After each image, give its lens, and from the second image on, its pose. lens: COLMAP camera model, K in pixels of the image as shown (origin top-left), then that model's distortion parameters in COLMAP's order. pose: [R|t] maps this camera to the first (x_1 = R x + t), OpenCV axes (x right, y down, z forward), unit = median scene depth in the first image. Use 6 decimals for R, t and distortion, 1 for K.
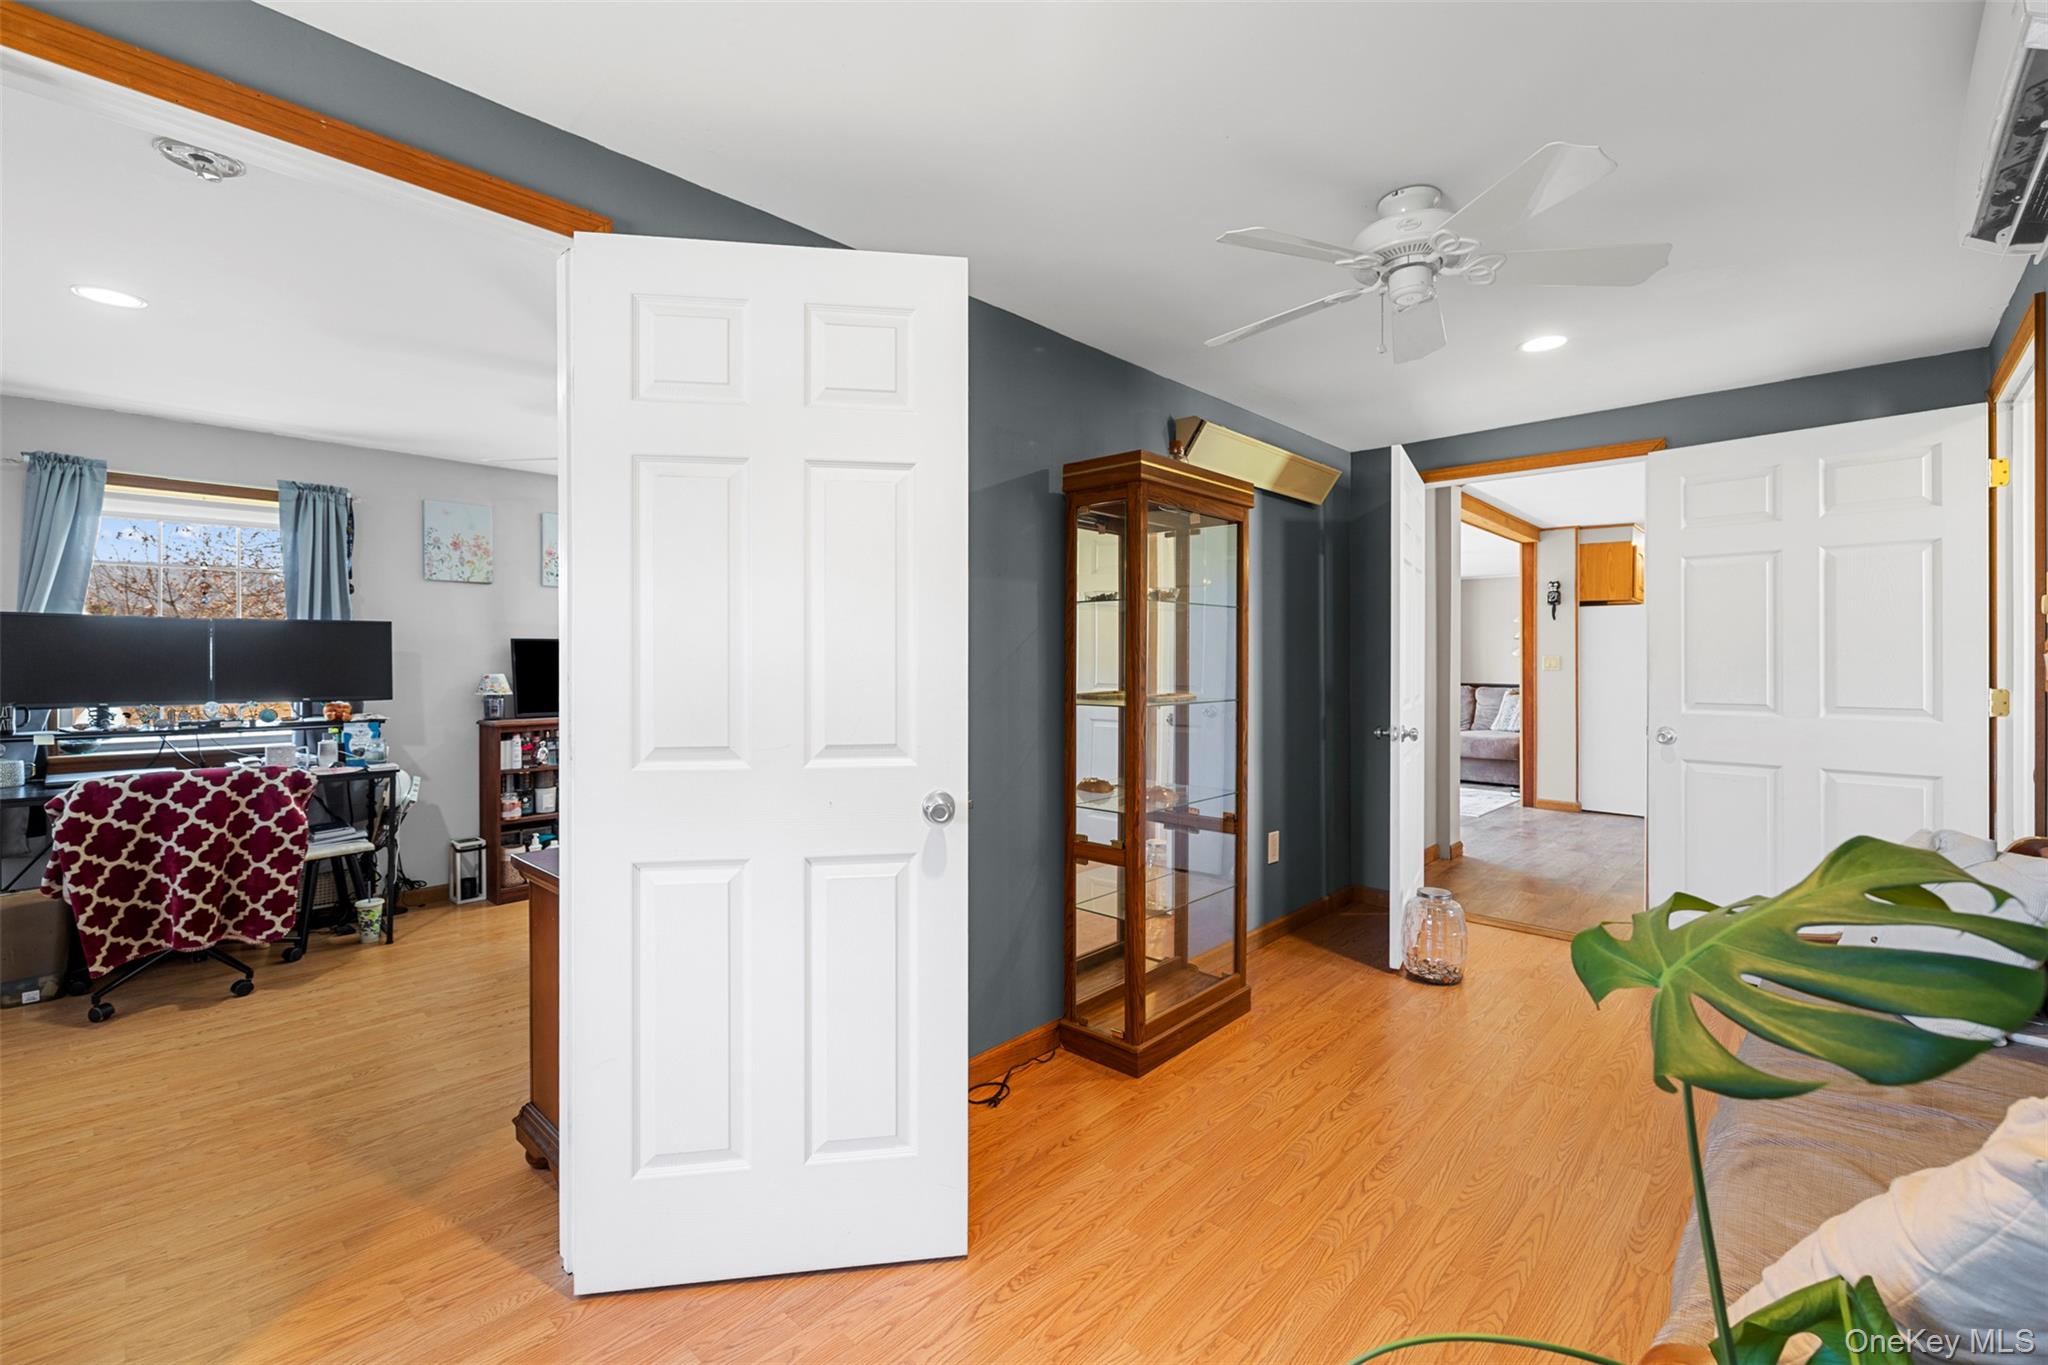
lens RADIAL K [[863.0, 0, 1028.1], [0, 863.0, 672.3], [0, 0, 1]] dist [0.000445, -0.000121]
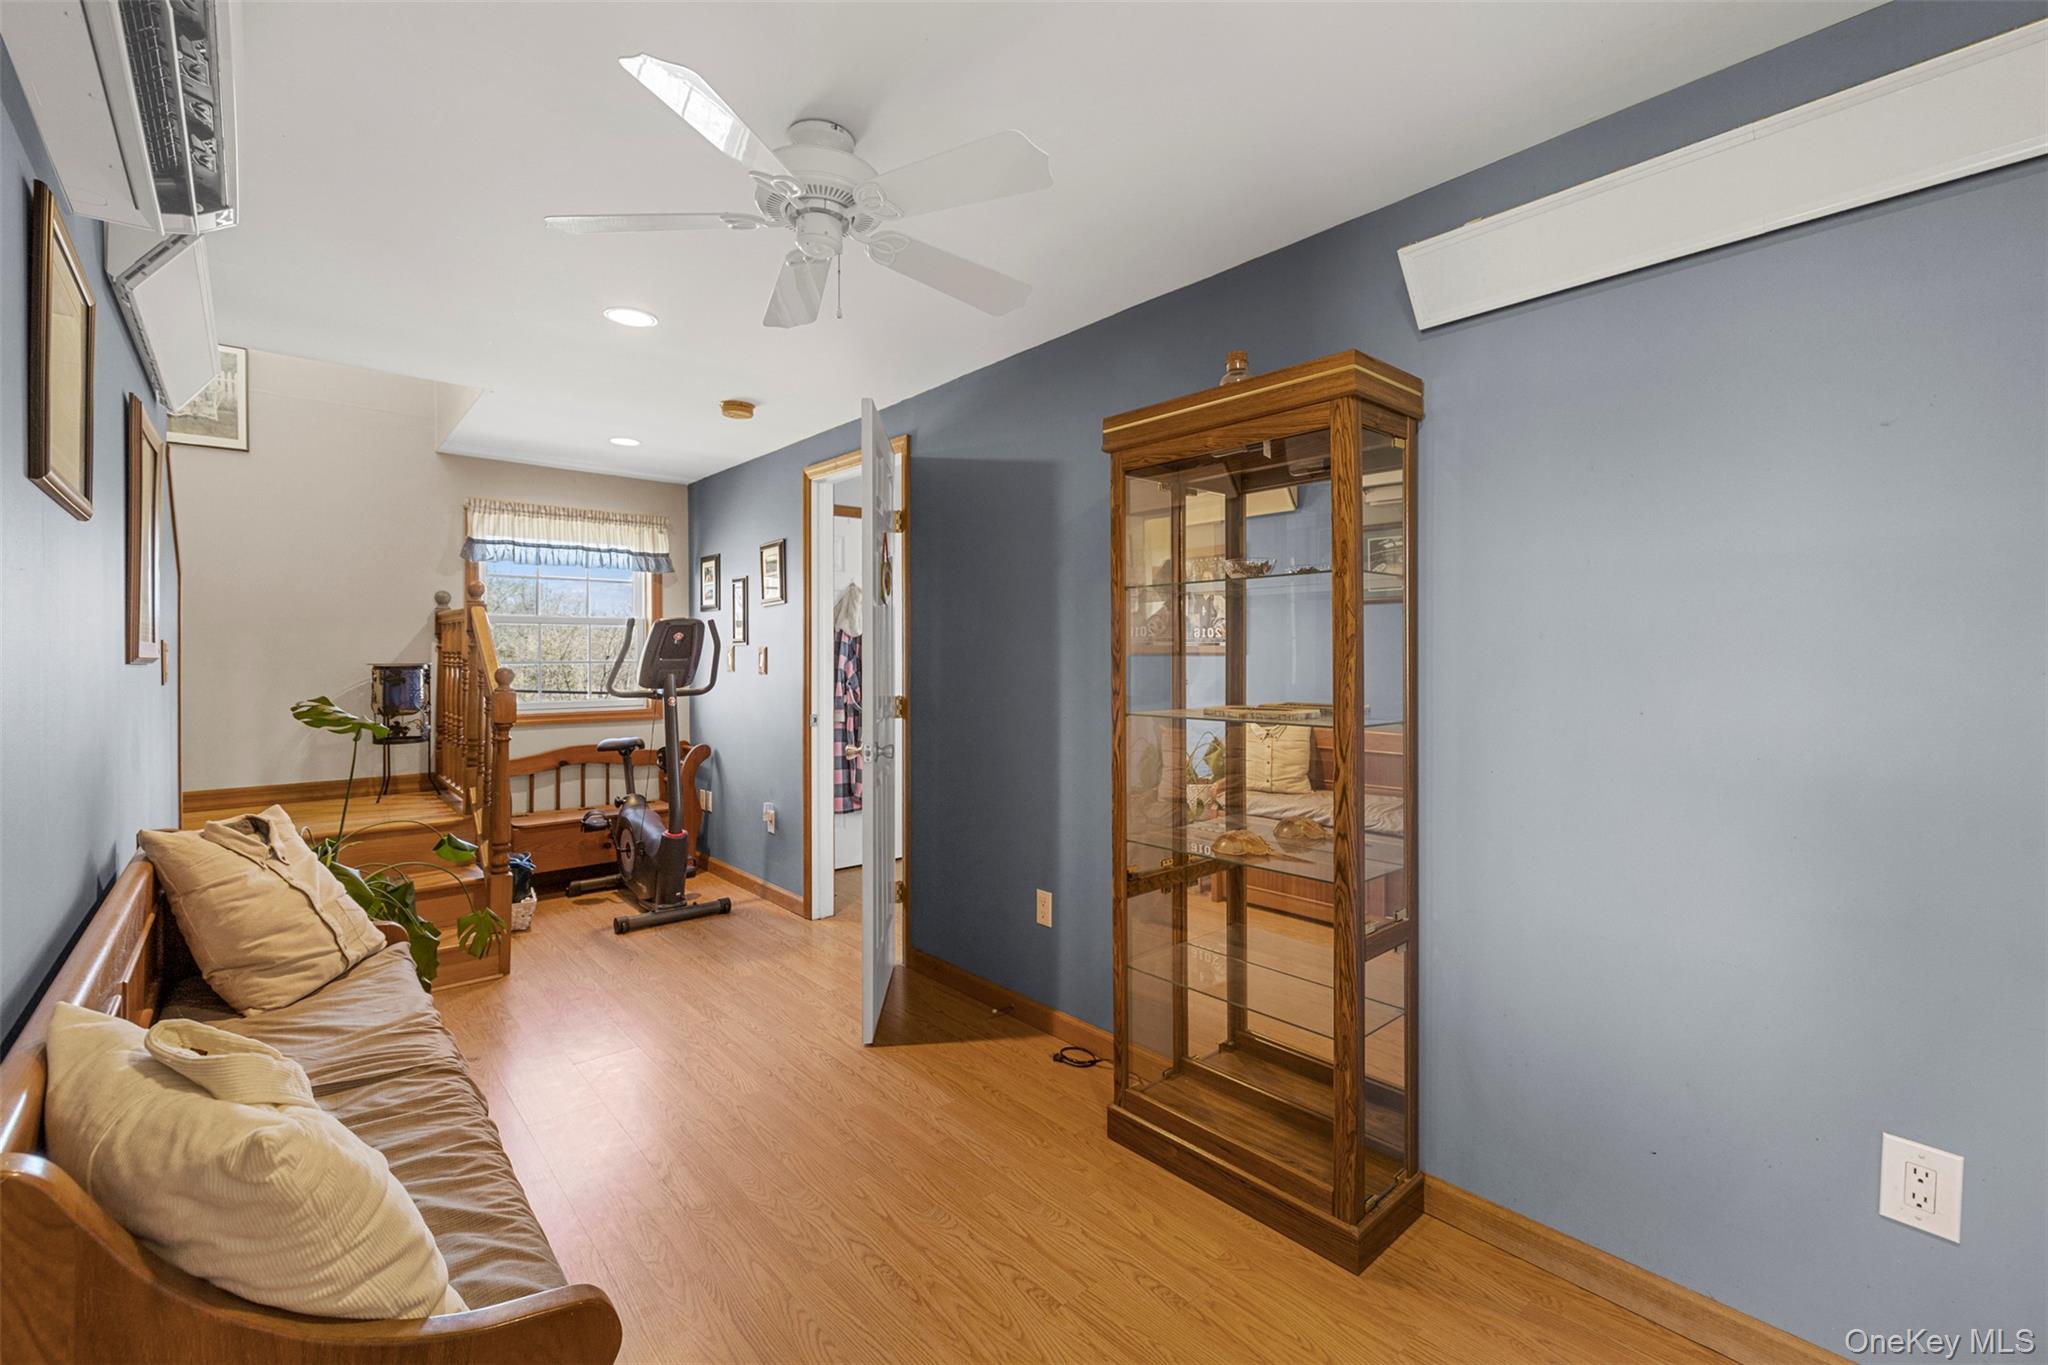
lens RADIAL K [[863.0, 0, 1028.1], [0, 863.0, 672.3], [0, 0, 1]] dist [0.000445, -0.000121]
pose [[-0.093490, 0.010599, -0.995564, 0.983228], [-0.009640, 0.999887, 0.011550, -0.011855], [0.995574, 0.010677, -0.093377, 0.975287]]
